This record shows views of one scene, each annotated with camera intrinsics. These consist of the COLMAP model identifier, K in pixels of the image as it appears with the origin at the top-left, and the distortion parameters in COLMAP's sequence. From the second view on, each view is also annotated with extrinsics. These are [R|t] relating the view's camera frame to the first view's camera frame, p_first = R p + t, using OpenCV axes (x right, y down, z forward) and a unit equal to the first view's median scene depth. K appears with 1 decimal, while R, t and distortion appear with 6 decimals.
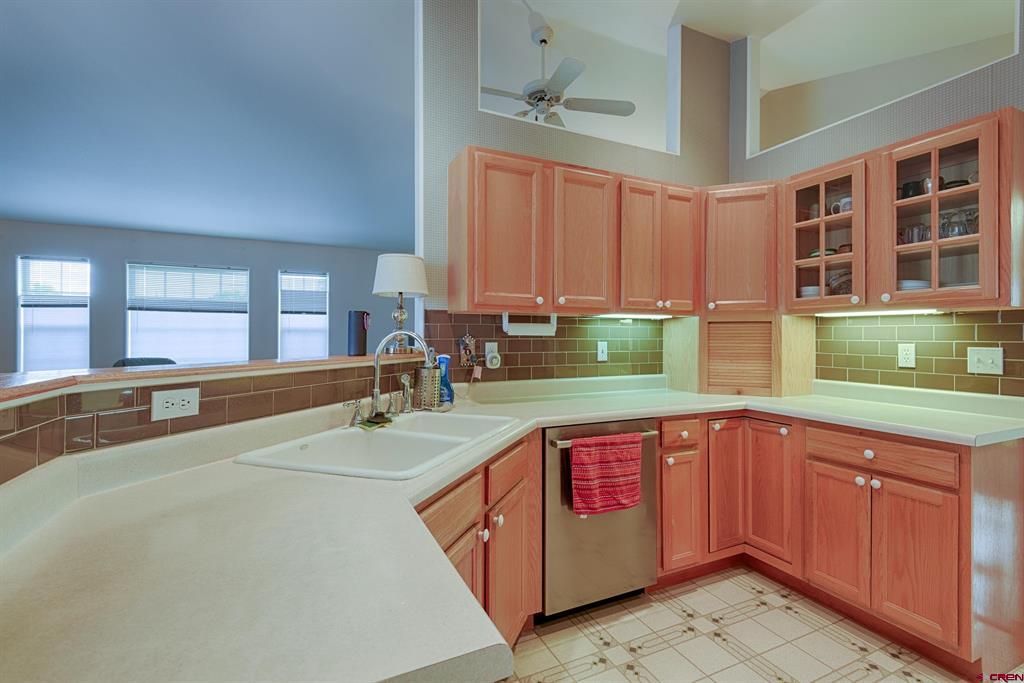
lens RADIAL K [[461.8, 0, 518.3], [0, 461.8, 334.0], [0, 0, 1]] dist [0.034738, -0.020199]
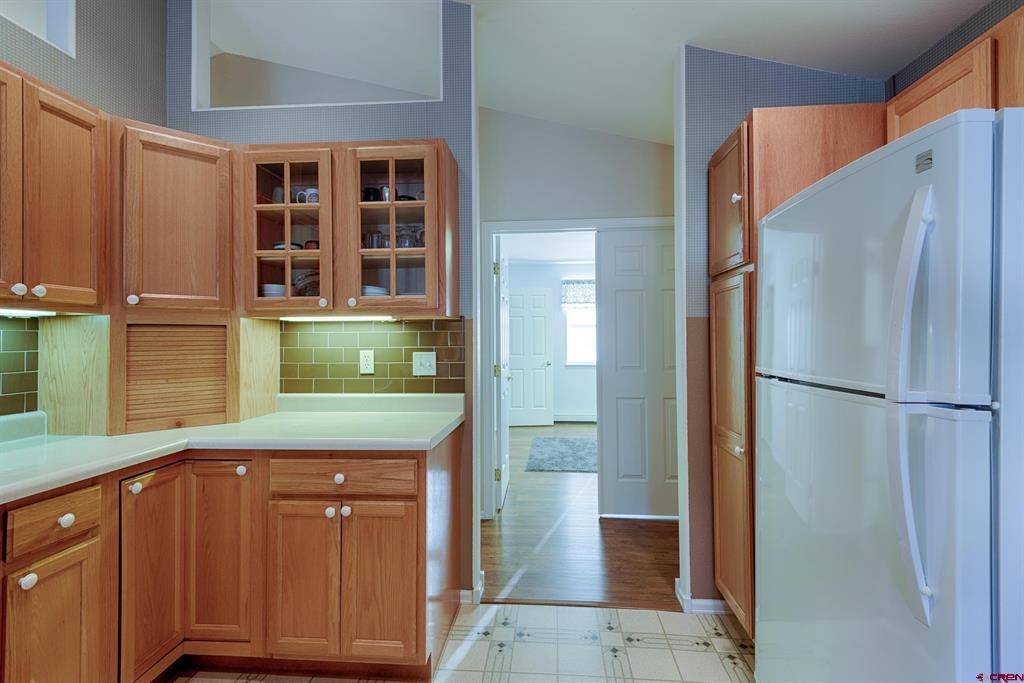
lens RADIAL K [[461.8, 0, 518.3], [0, 461.8, 334.0], [0, 0, 1]] dist [0.034738, -0.020199]
pose [[0.497740, 0.004987, 0.867312, 0.121498], [0.005183, 0.999949, -0.008725, -0.003348], [-0.867311, 0.008838, 0.497689, 0.209235]]
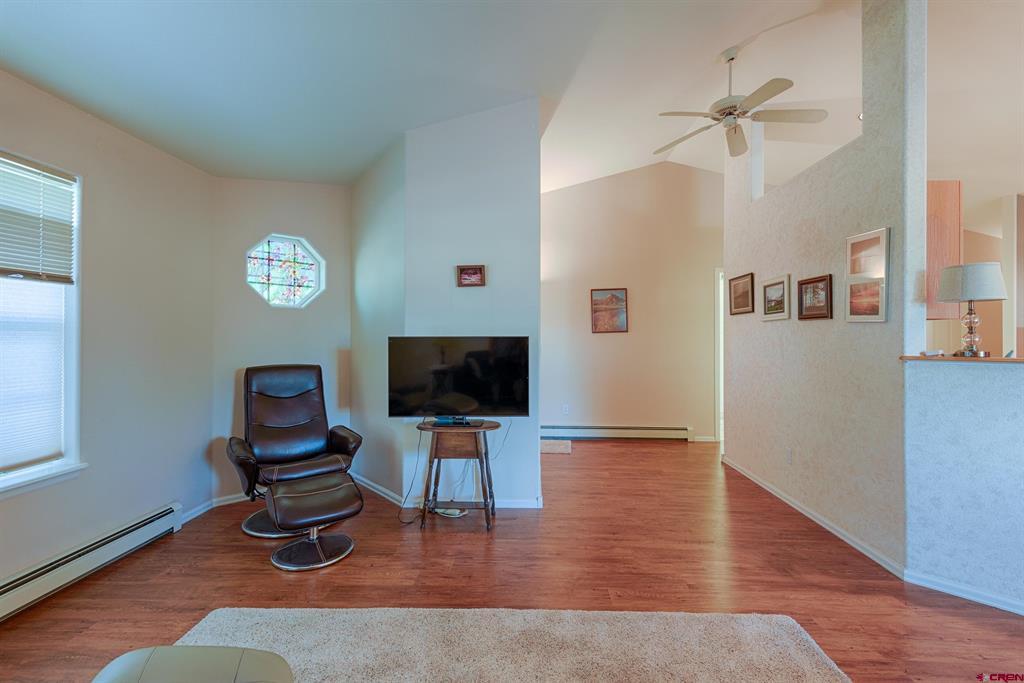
lens RADIAL K [[461.8, 0, 518.3], [0, 461.8, 334.0], [0, 0, 1]] dist [0.034738, -0.020199]
pose [[0.463227, 0.003688, 0.886232, -1.471851], [-0.003868, 0.999990, -0.002140, -0.003994], [-0.886231, -0.002437, 0.463236, 1.246279]]
